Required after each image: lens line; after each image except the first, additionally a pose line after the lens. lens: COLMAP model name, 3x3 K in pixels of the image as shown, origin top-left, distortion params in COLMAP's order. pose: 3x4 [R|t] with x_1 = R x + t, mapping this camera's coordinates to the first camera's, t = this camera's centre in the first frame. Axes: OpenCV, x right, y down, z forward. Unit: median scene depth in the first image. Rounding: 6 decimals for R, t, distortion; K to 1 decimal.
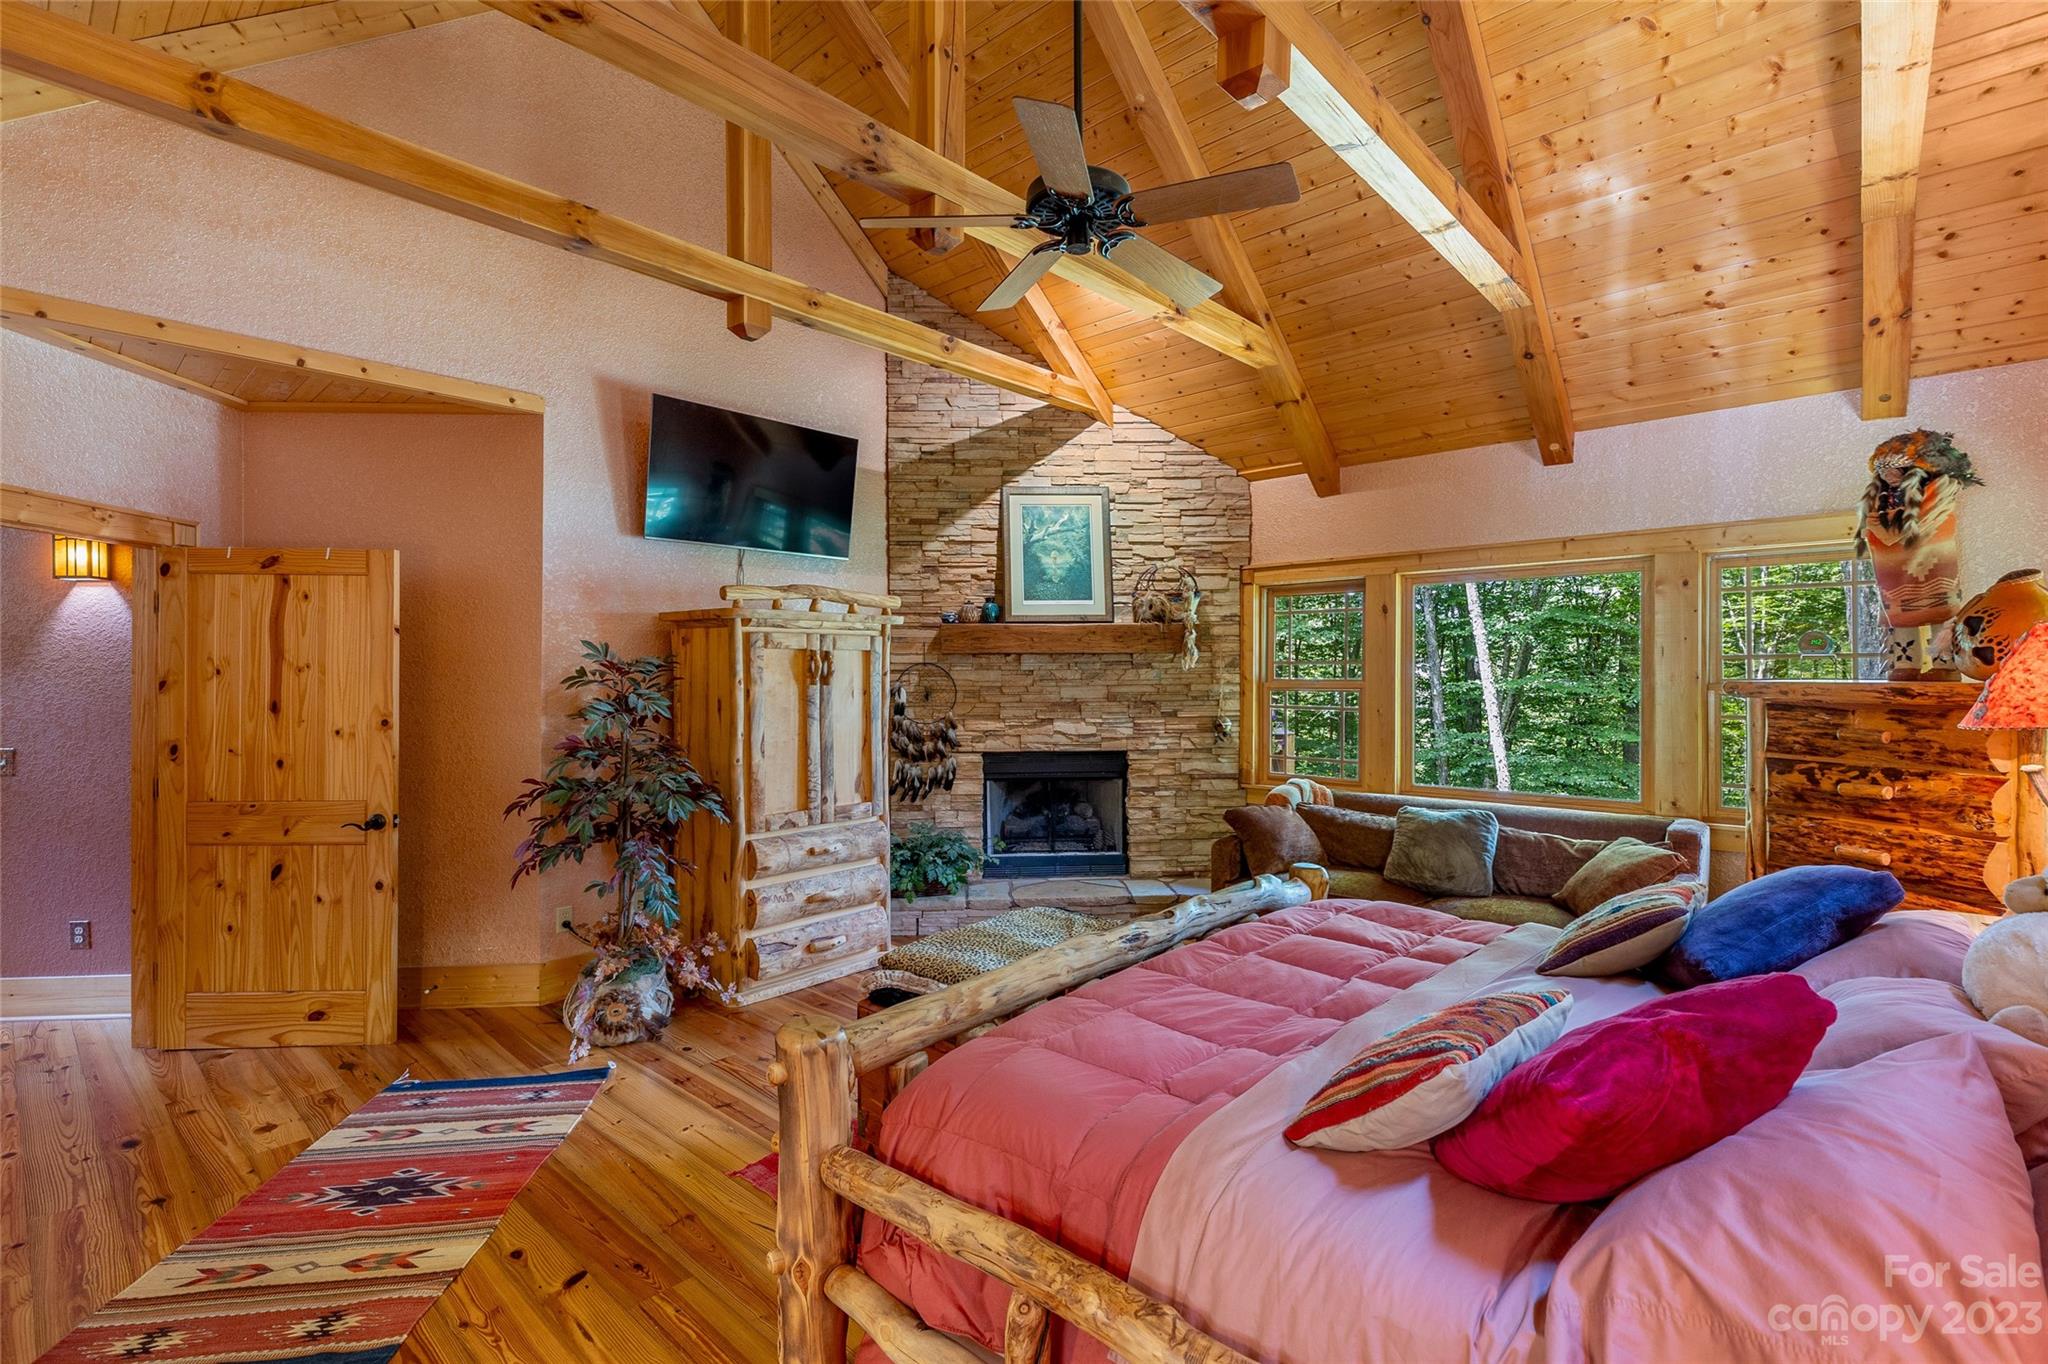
lens RADIAL K [[922.2, 0, 1024.6], [0, 922.2, 675.3], [0, 0, 1]] dist [0.002776, -0.000019]
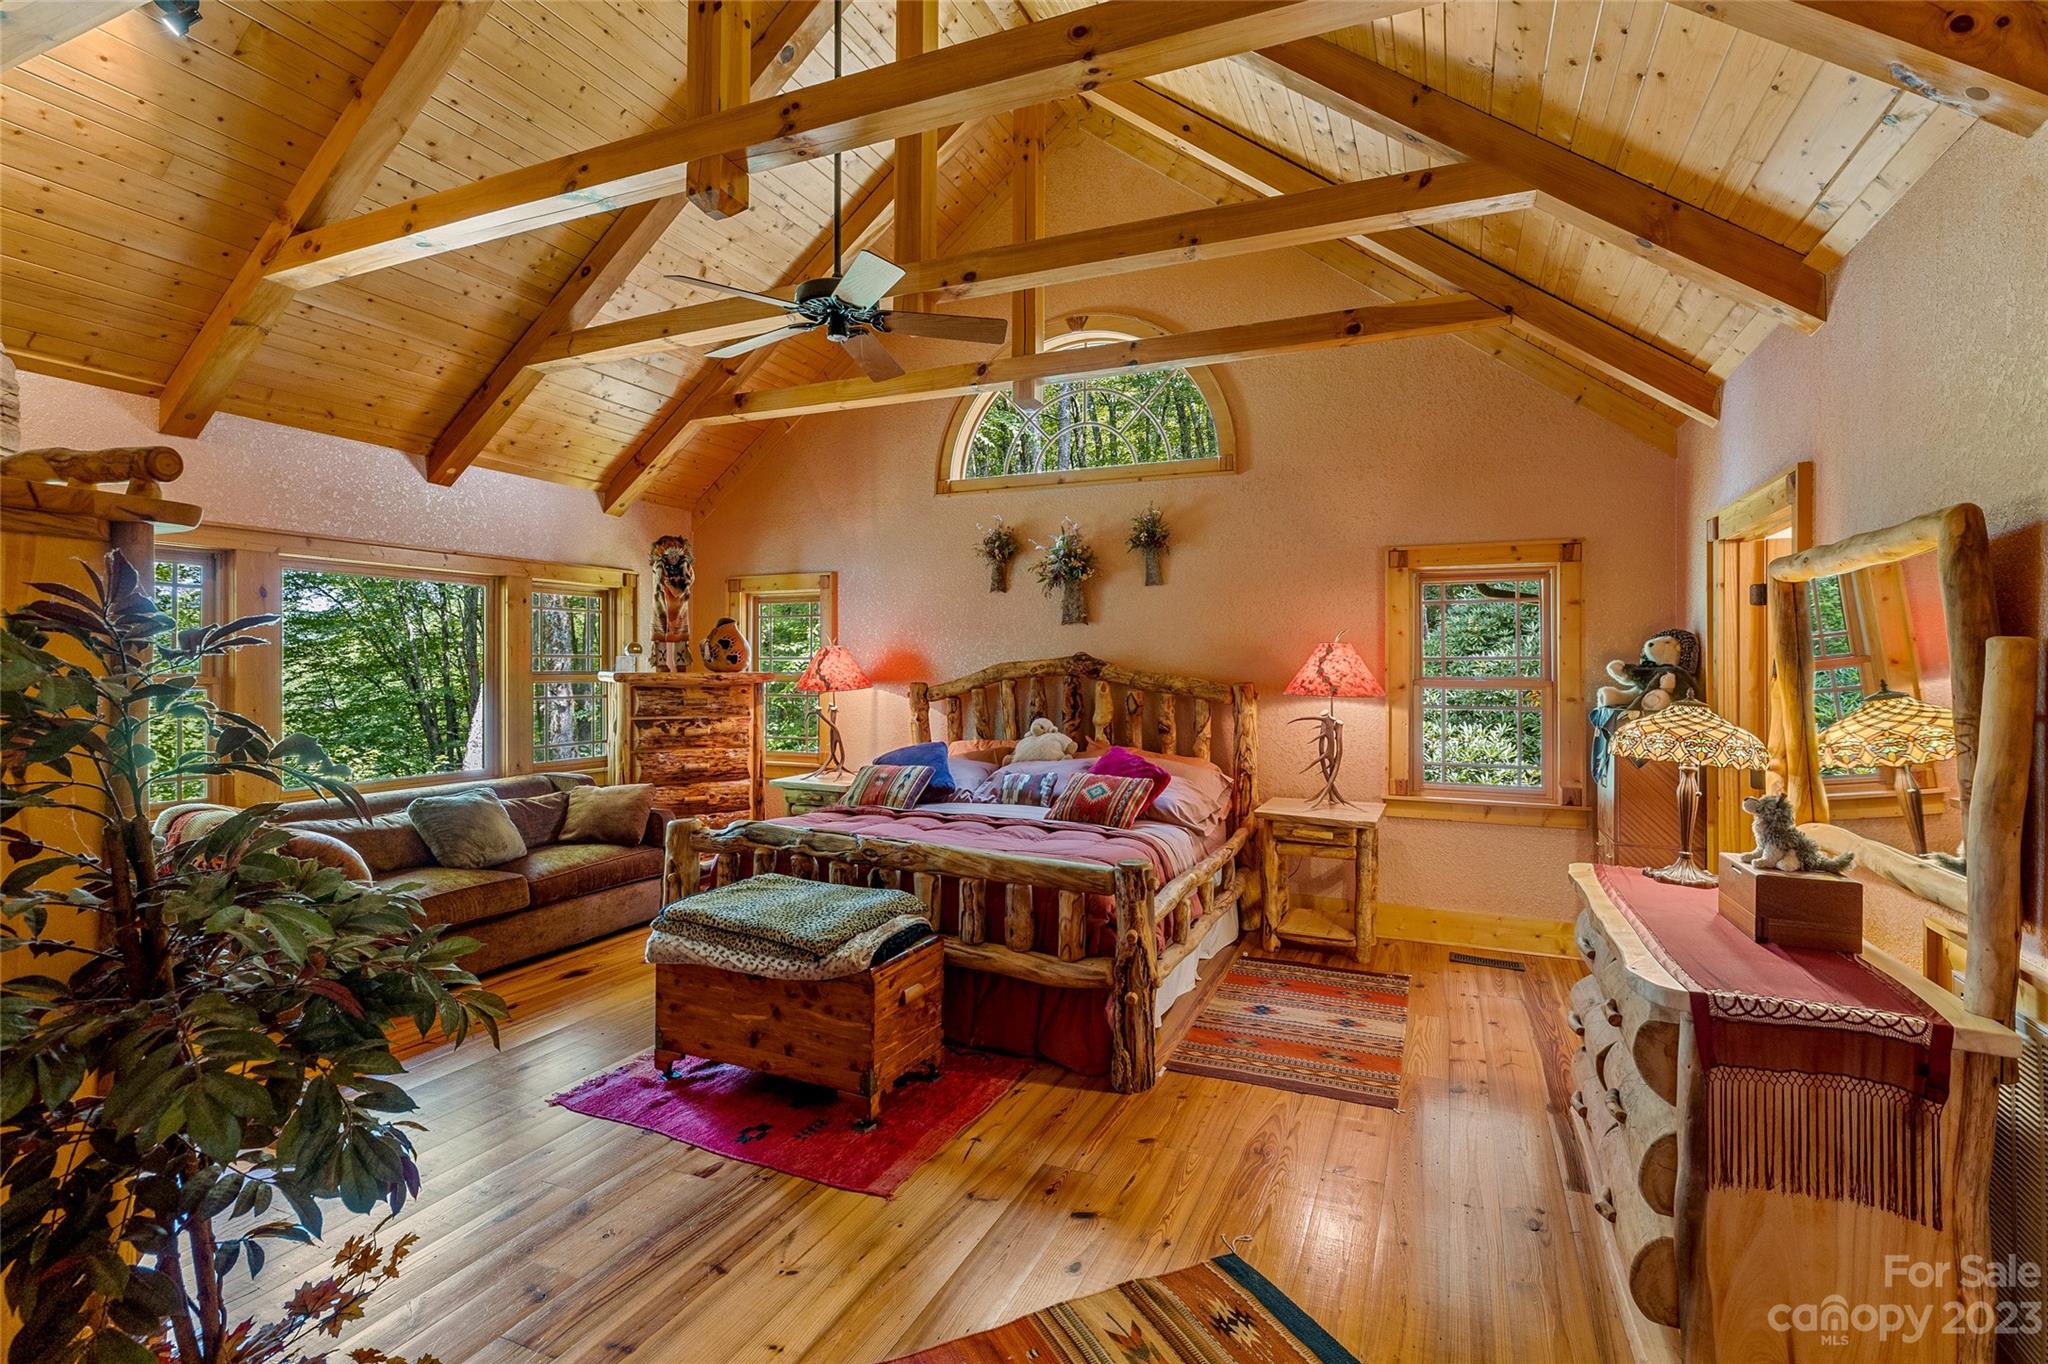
lens RADIAL K [[922.2, 0, 1027.4], [0, 922.2, 670.3], [0, 0, 1]] dist [0.002776, -0.000019]
pose [[-0.325800, -0.000434, 0.945439, -1.034431], [-0.002066, 0.999998, -0.000252, 0.001705], [-0.945436, -0.002035, -0.325800, 0.973928]]
